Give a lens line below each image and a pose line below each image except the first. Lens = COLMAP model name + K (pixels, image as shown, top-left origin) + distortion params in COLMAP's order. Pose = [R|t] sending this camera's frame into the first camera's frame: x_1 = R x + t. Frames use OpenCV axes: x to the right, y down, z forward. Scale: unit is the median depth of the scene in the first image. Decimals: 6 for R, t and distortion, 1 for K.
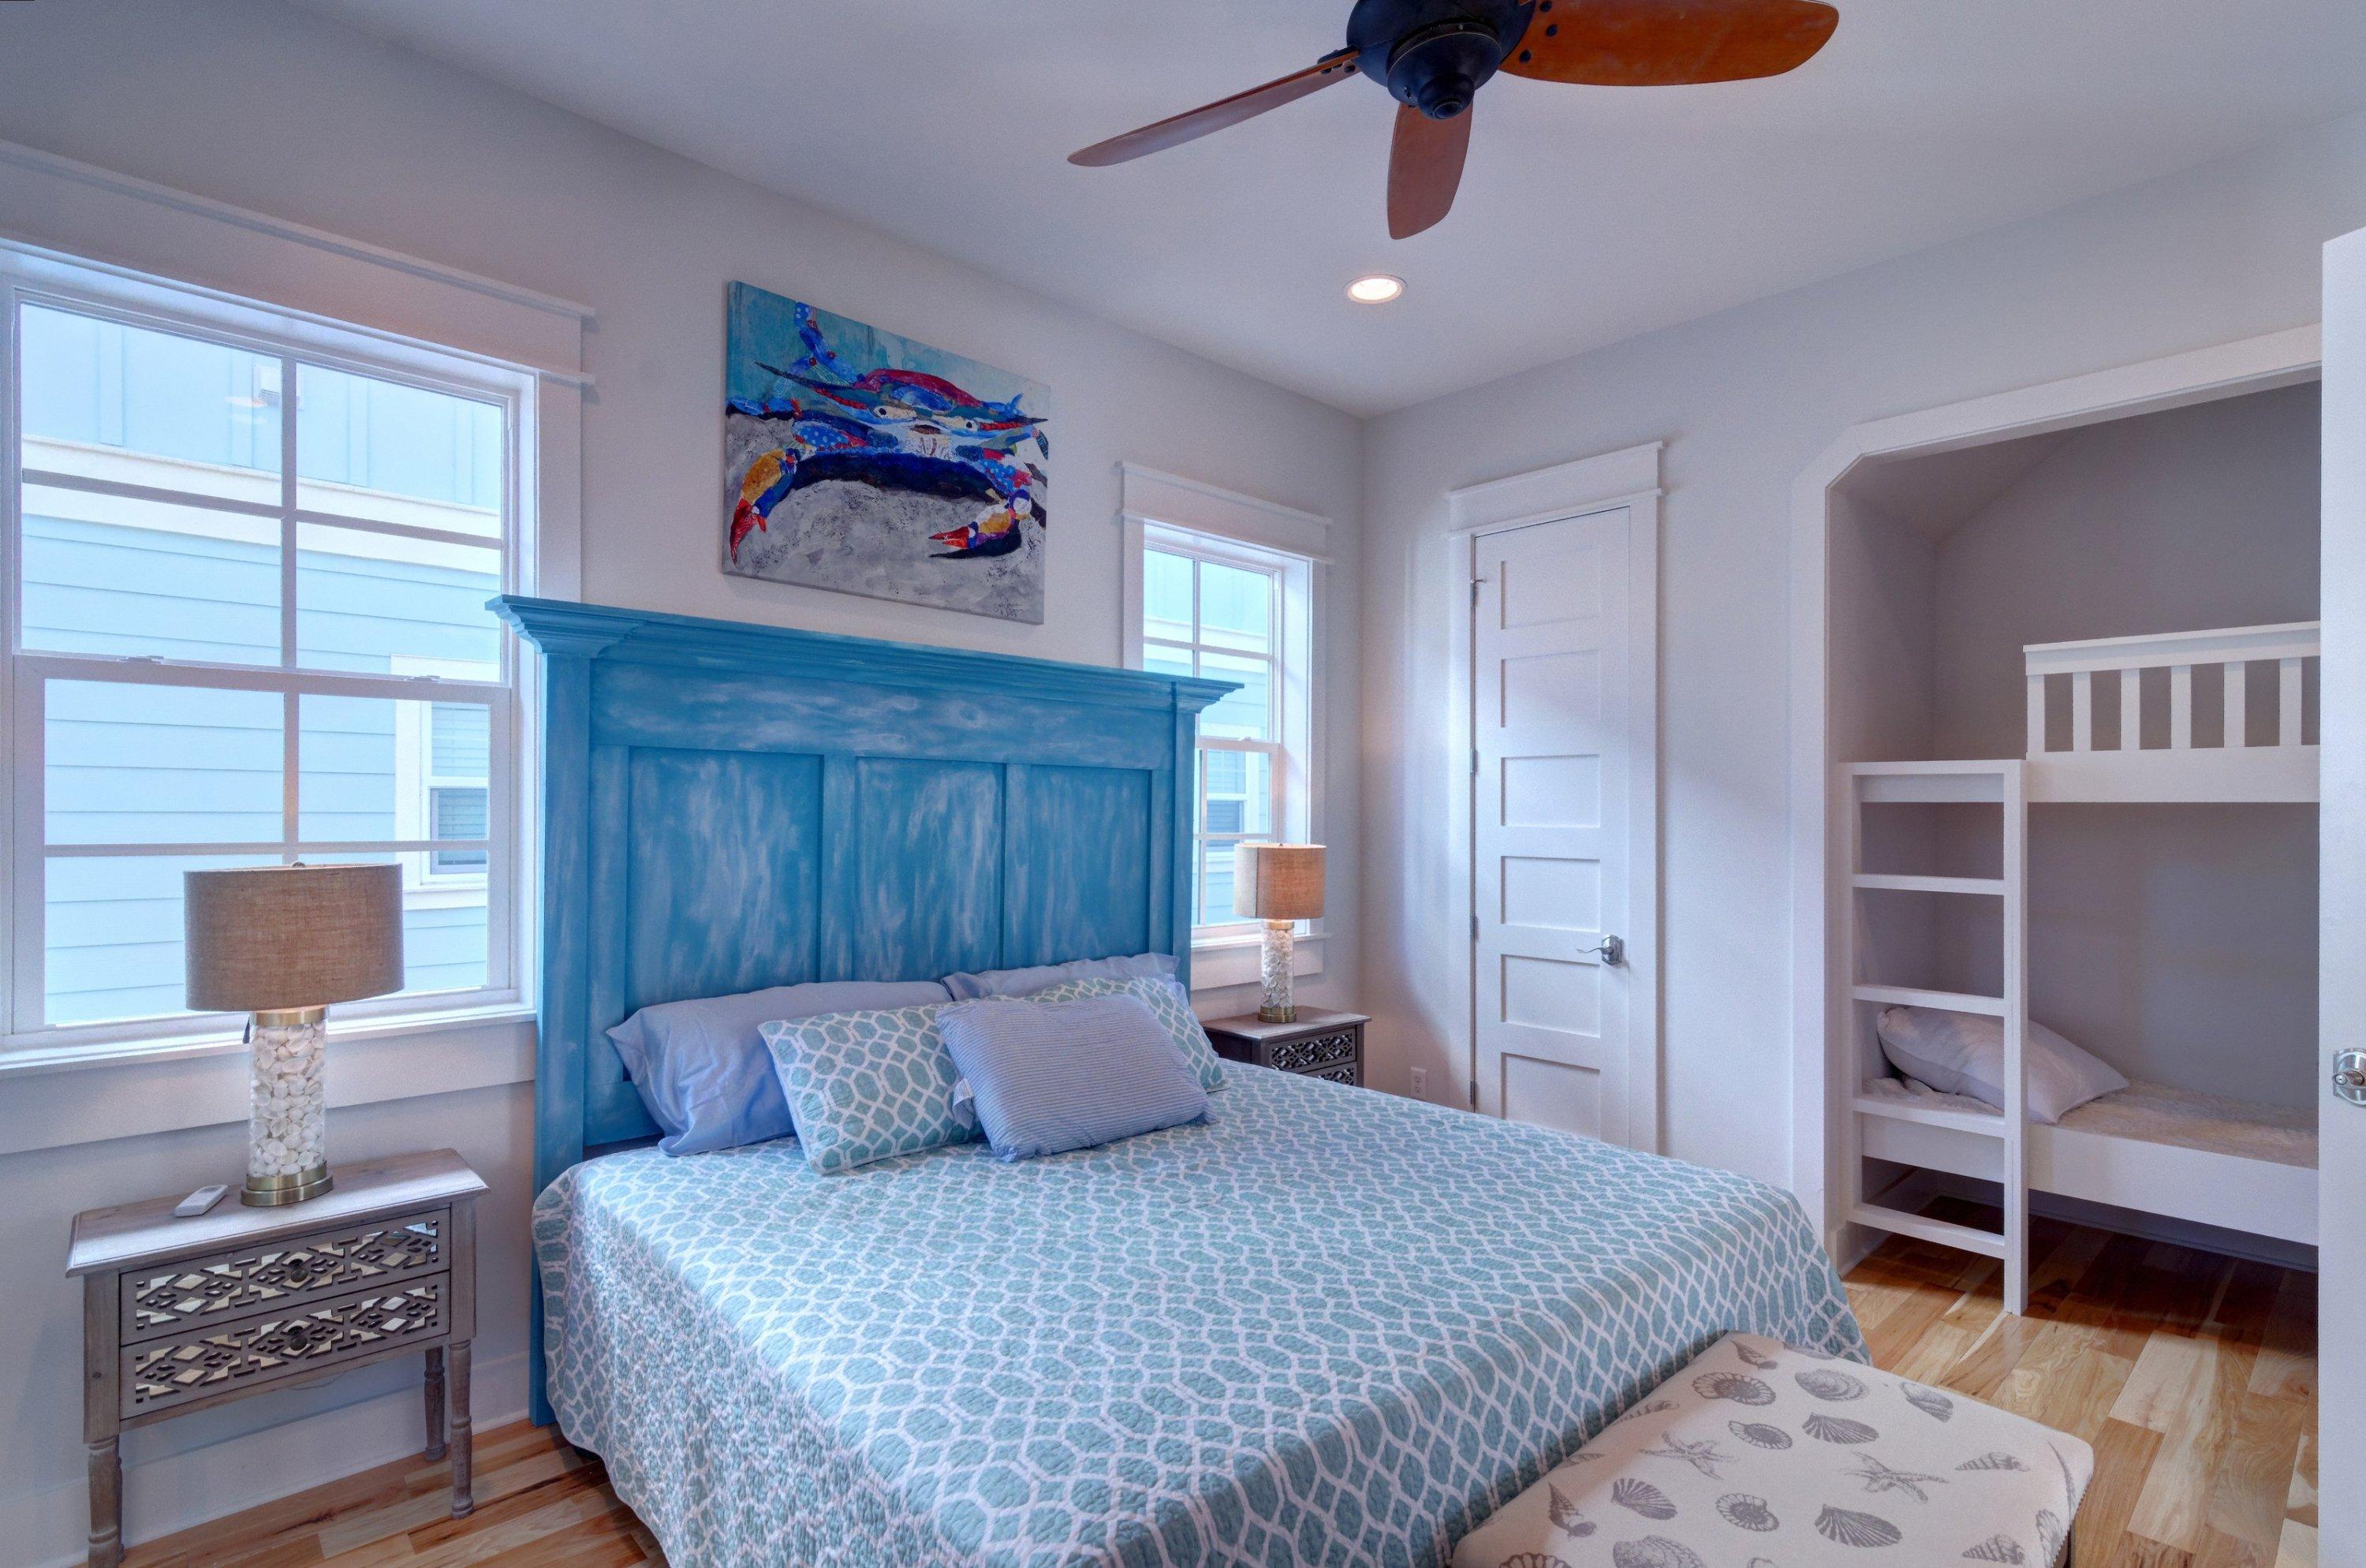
lens RADIAL K [[1121.0, 0, 1174.3], [0, 1121.0, 772.5], [0, 0, 1]] dist [0.006621, -0.000873]
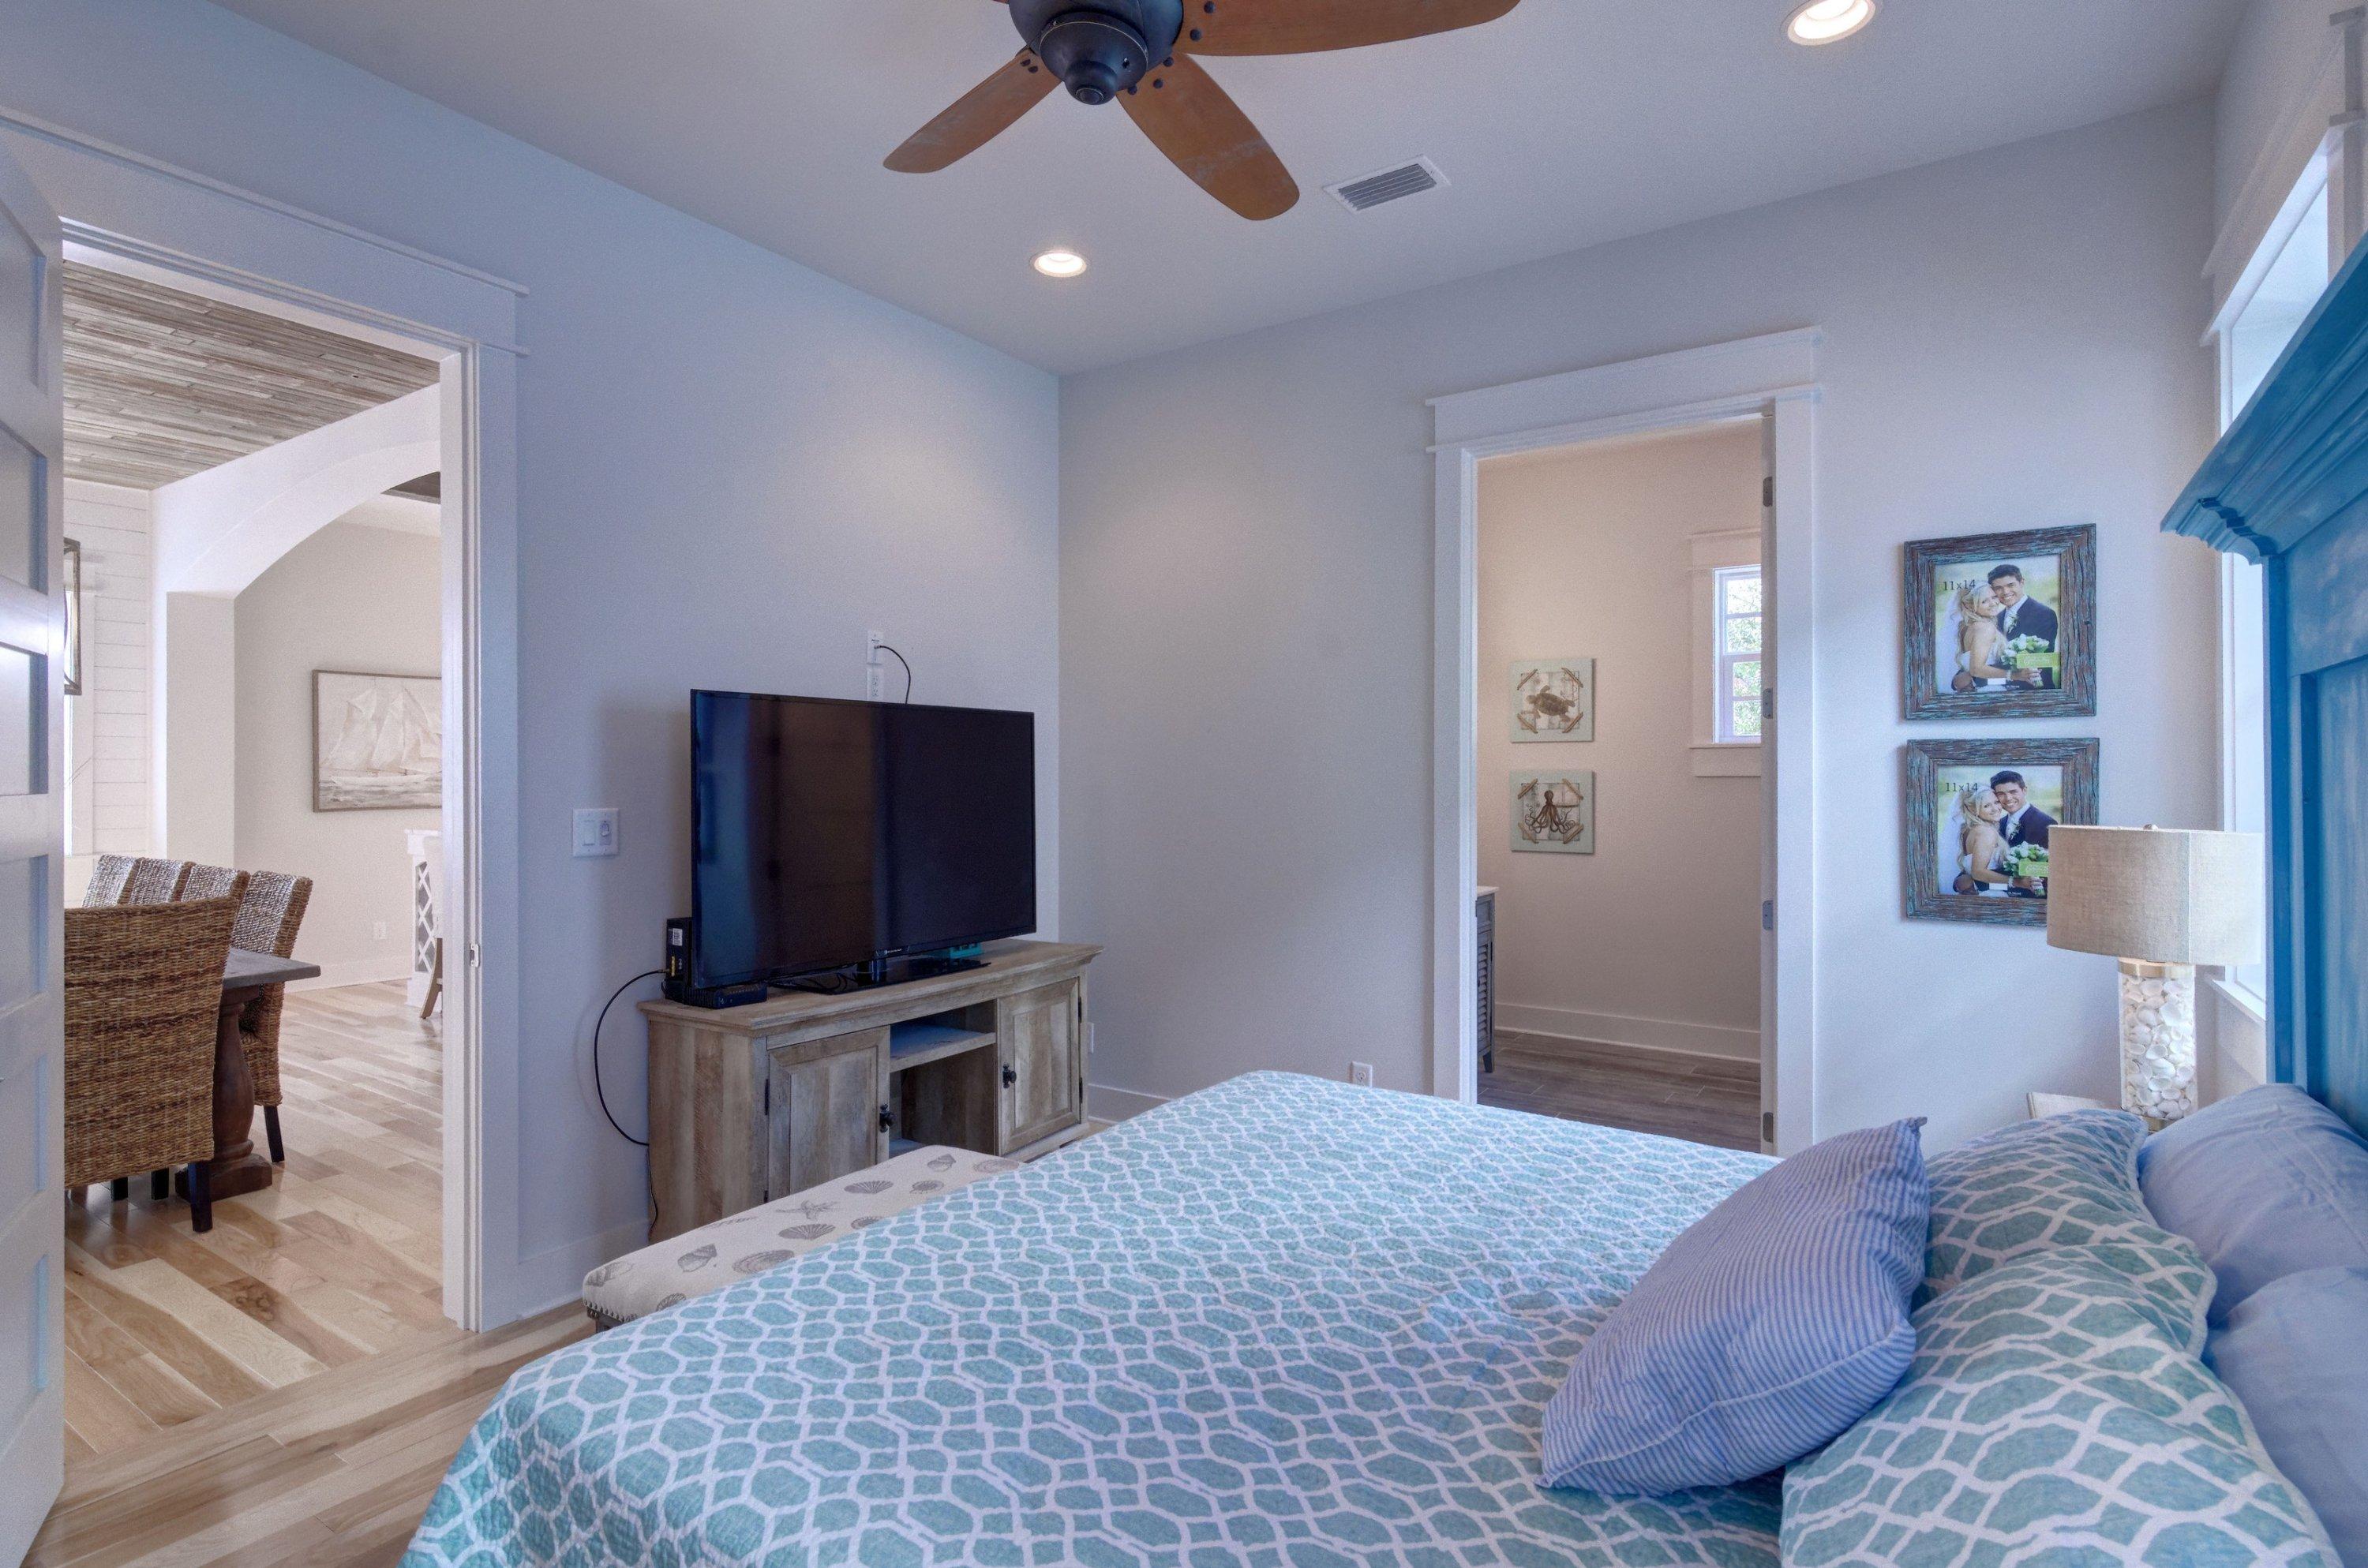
lens RADIAL K [[1169.4, 0, 1187.7], [0, 1169.4, 777.4], [0, 0, 1]] dist [0.003688, 0.000172]
pose [[-0.971442, -0.008470, -0.237125, 0.204424], [-0.002073, 0.999627, -0.027216, 0.029820], [0.237267, -0.025947, -0.971098, 1.054495]]
